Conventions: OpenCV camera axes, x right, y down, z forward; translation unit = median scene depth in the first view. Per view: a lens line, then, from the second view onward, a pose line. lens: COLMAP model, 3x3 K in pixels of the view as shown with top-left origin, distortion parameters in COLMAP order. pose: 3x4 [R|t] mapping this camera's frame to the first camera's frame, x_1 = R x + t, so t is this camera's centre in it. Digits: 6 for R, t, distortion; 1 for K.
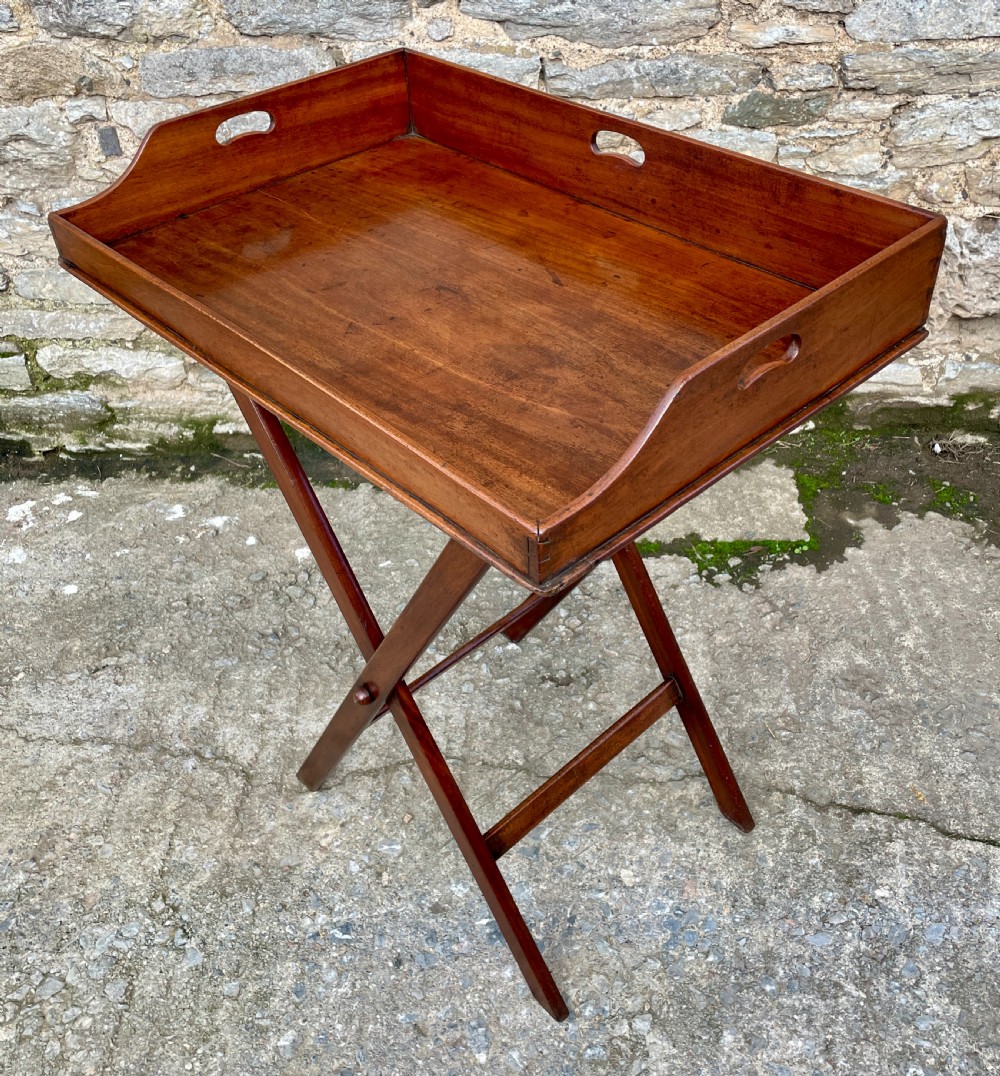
lens RADIAL K [[1076.0, 0, 518.0], [0, 1076.0, 499.5], [0, 0, 1]] dist [0.045348, 0.000000]
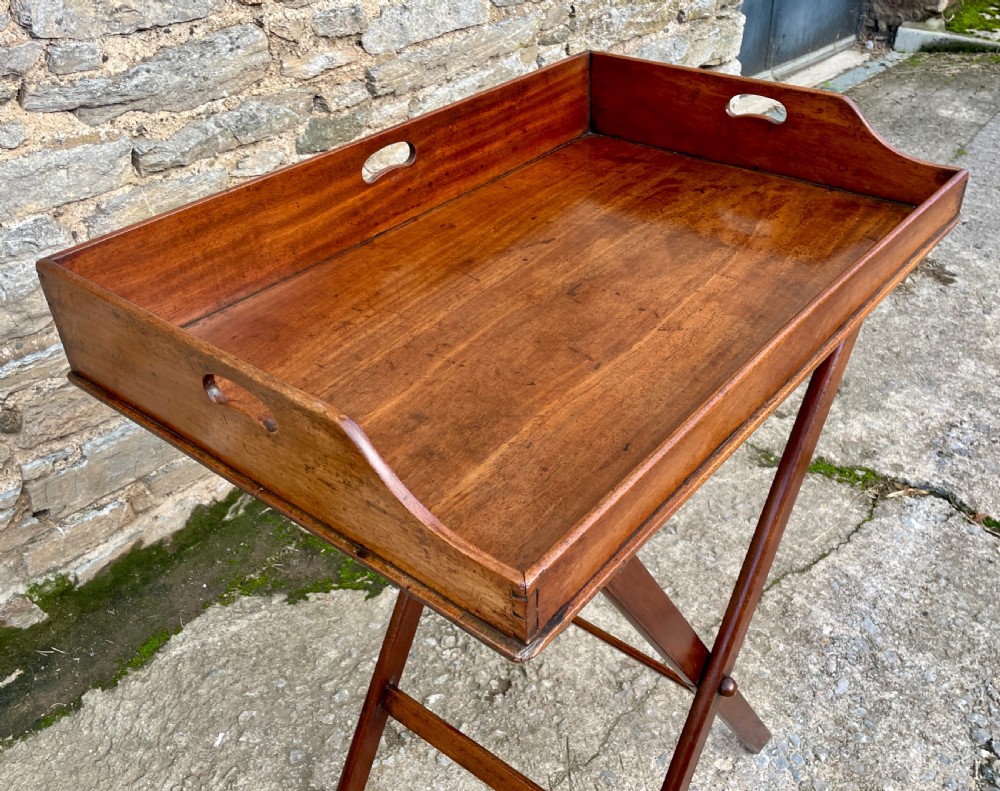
lens RADIAL K [[955.6, 0, 541.5], [0, 955.6, 395.6], [0, 0, 1]] dist [0.025369, 0.000000]
pose [[0.576738, -0.433516, 0.692414, -0.425369], [0.504331, 0.855726, 0.115688, -0.142919], [-0.642669, 0.282484, 0.712165, 0.271321]]
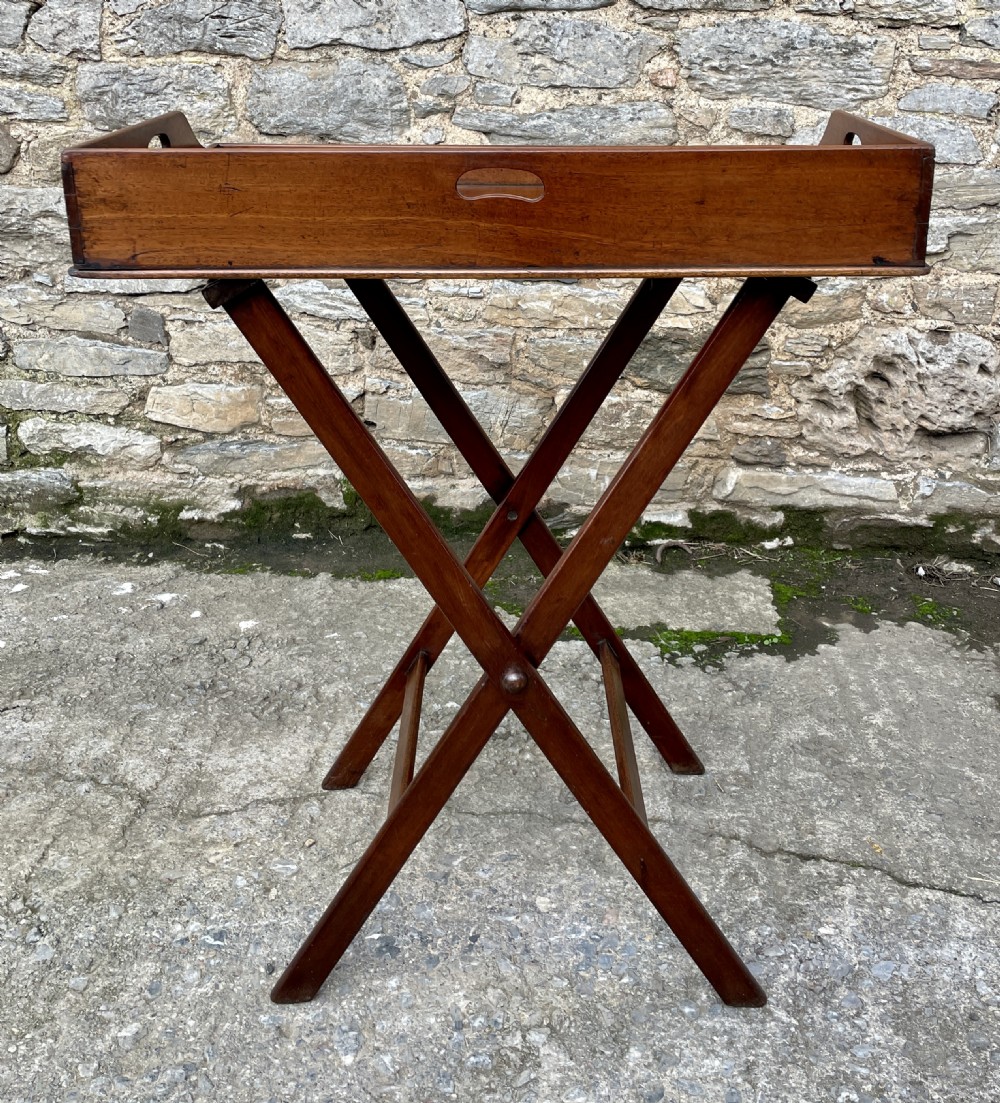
lens RADIAL K [[1202.5, 0, 538.9], [0, 1202.5, 370.7], [0, 0, 1]] dist [0.034931, 0.000000]
pose [[0.998358, 0.049680, -0.028517, 0.086846], [-0.056845, 0.920688, -0.386138, 0.274779], [0.007072, 0.387125, 0.922000, -0.073476]]
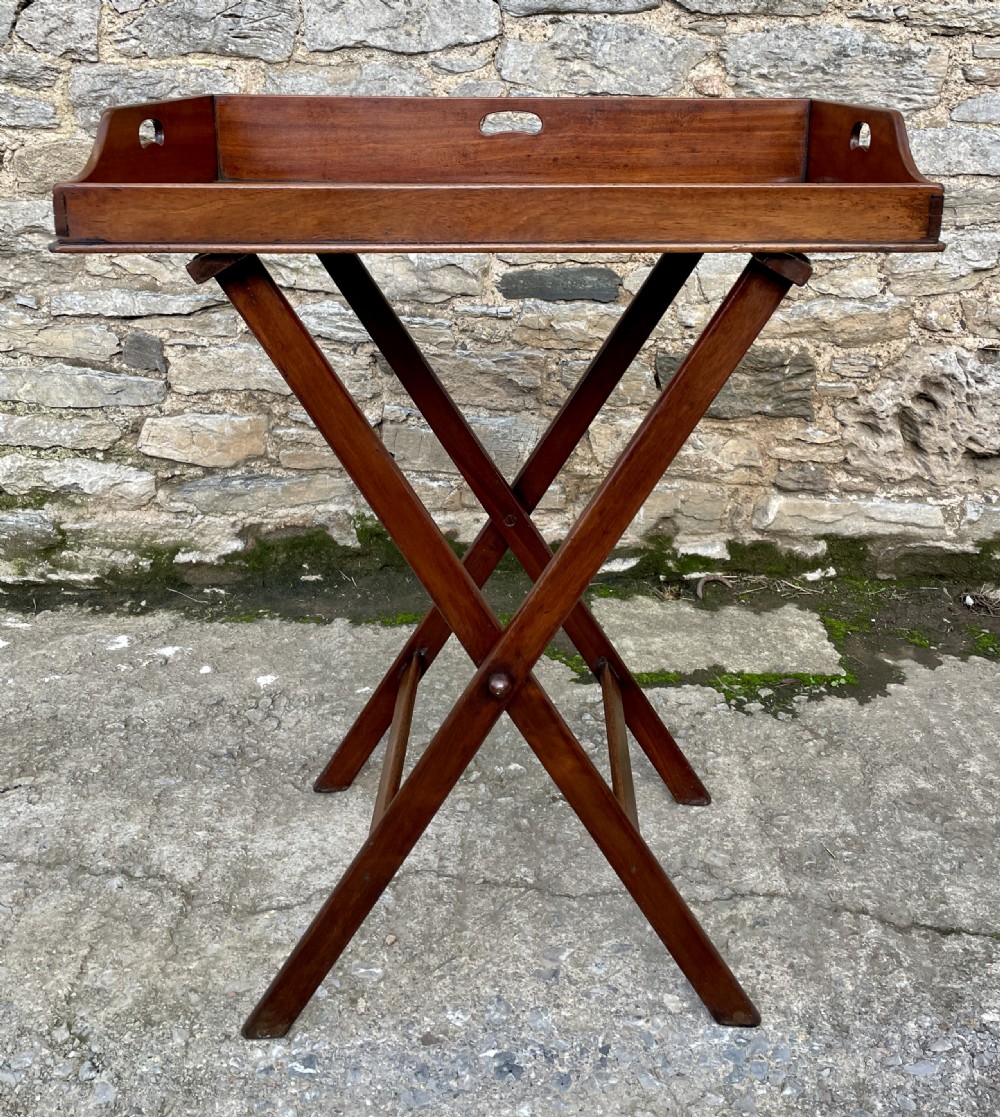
lens RADIAL K [[1193.8, 0, 534.7], [0, 1193.8, 353.0], [0, 0, 1]] dist [0.027454, 0.000000]
pose [[0.997936, 0.039876, 0.050336, -0.051213], [-0.015215, 0.908346, -0.417943, 0.239329], [-0.062388, 0.416314, 0.907078, 0.013681]]
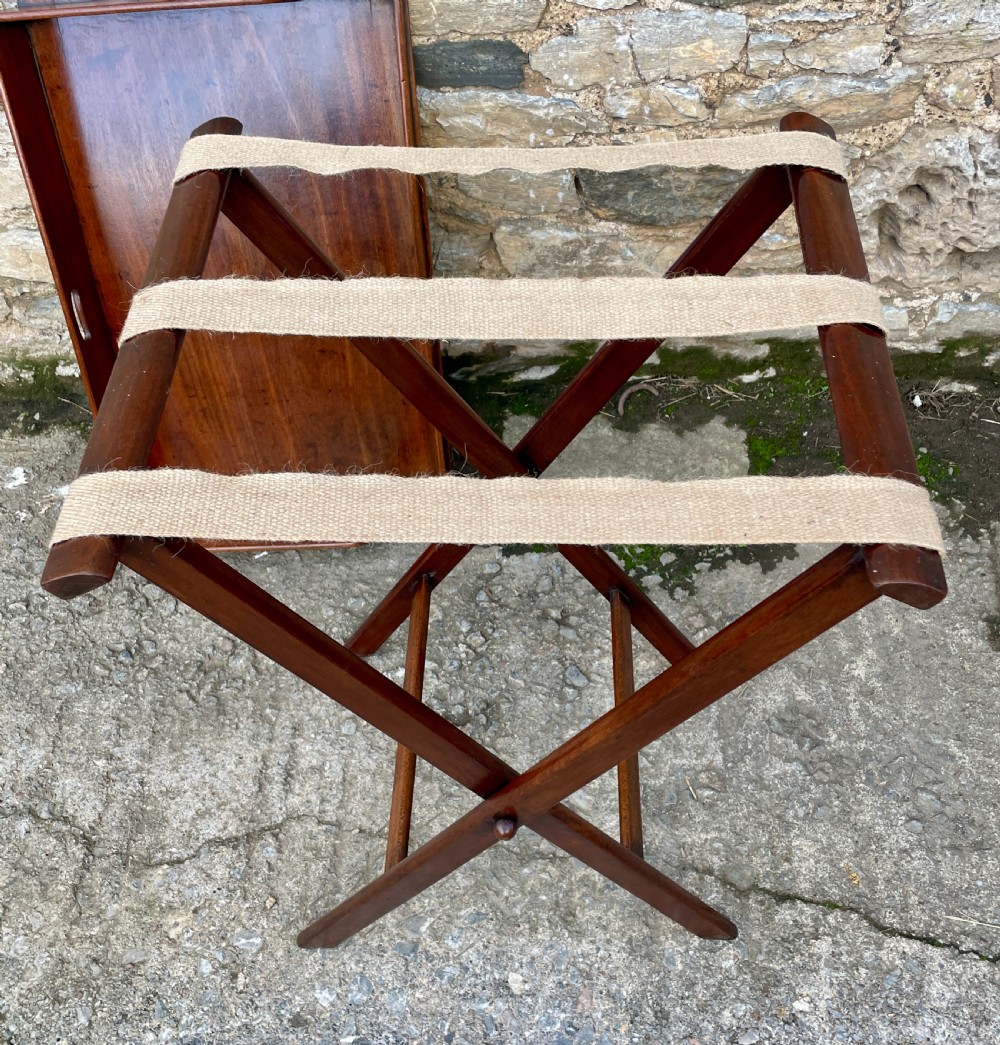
lens RADIAL K [[1047.1, 0, 507.3], [0, 1047.1, 565.9], [0, 0, 1]] dist [0.036085, 0.000000]
pose [[0.999891, 0.001904, 0.014630, 0.067463], [-0.005639, 0.965660, 0.259746, -0.167488], [-0.013634, -0.259800, 0.965566, 0.217127]]
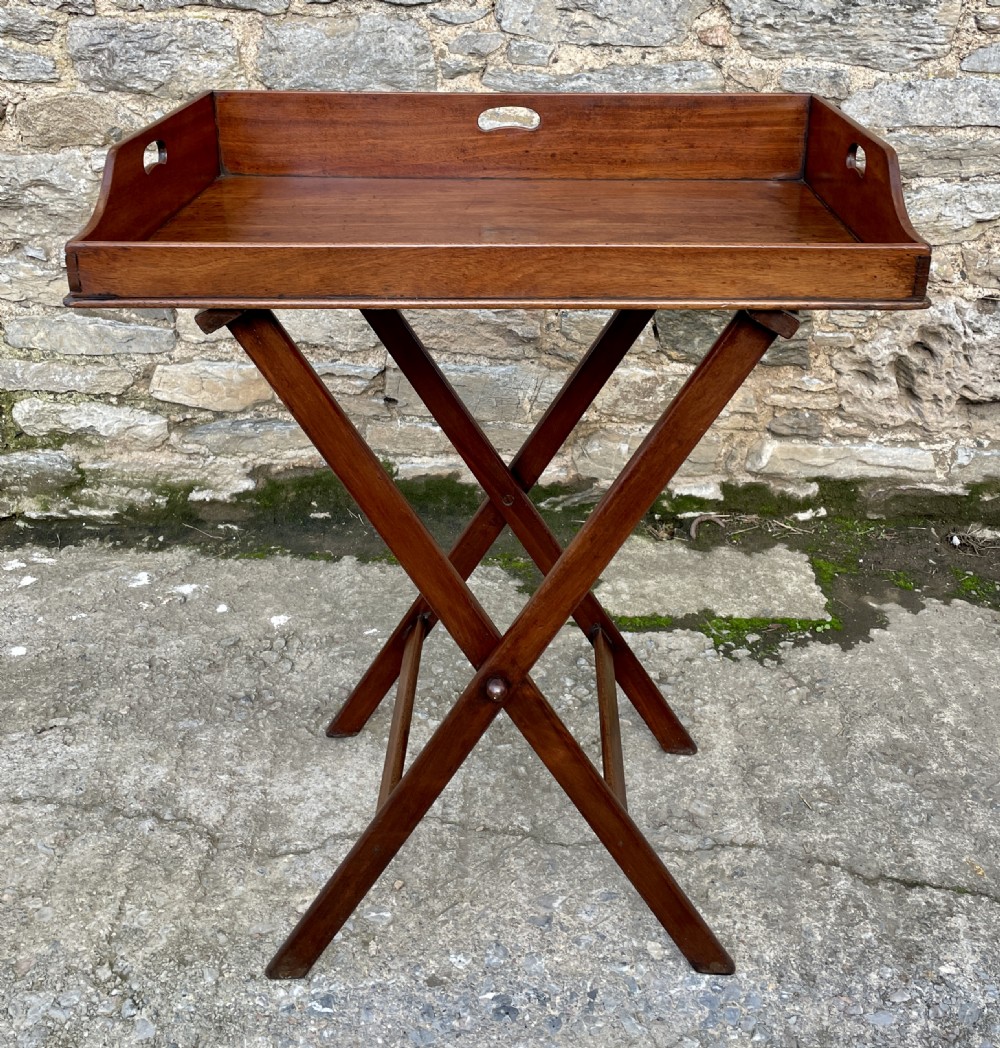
lens RADIAL K [[1194.6, 0, 508.9], [0, 1194.6, 370.6], [0, 0, 1]] dist [0.031815, 0.000000]
pose [[0.998881, 0.036715, 0.029798, -0.050642], [-0.026383, 0.955706, -0.293138, 0.159908], [-0.039241, 0.292024, 0.955606, -0.040069]]
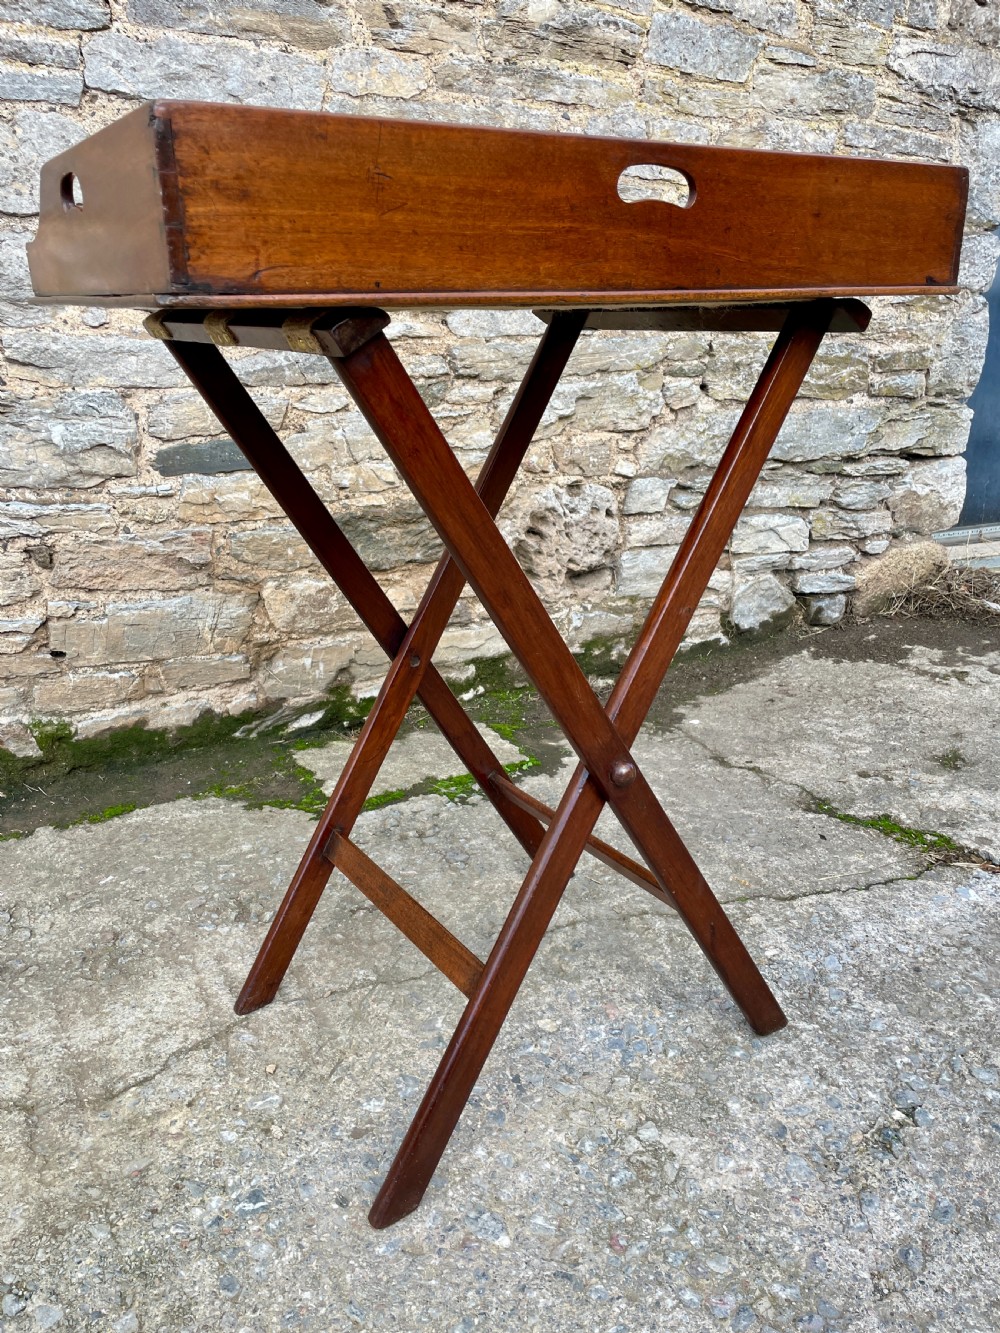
lens RADIAL K [[1007.6, 0, 500.3], [0, 1007.6, 657.9], [0, 0, 1]] dist [0.080671, -0.097995]
pose [[0.867909, -0.132532, 0.478715, -0.241747], [0.301131, 0.906840, -0.294892, 0.258330], [-0.395036, 0.400095, 0.826965, 0.172711]]
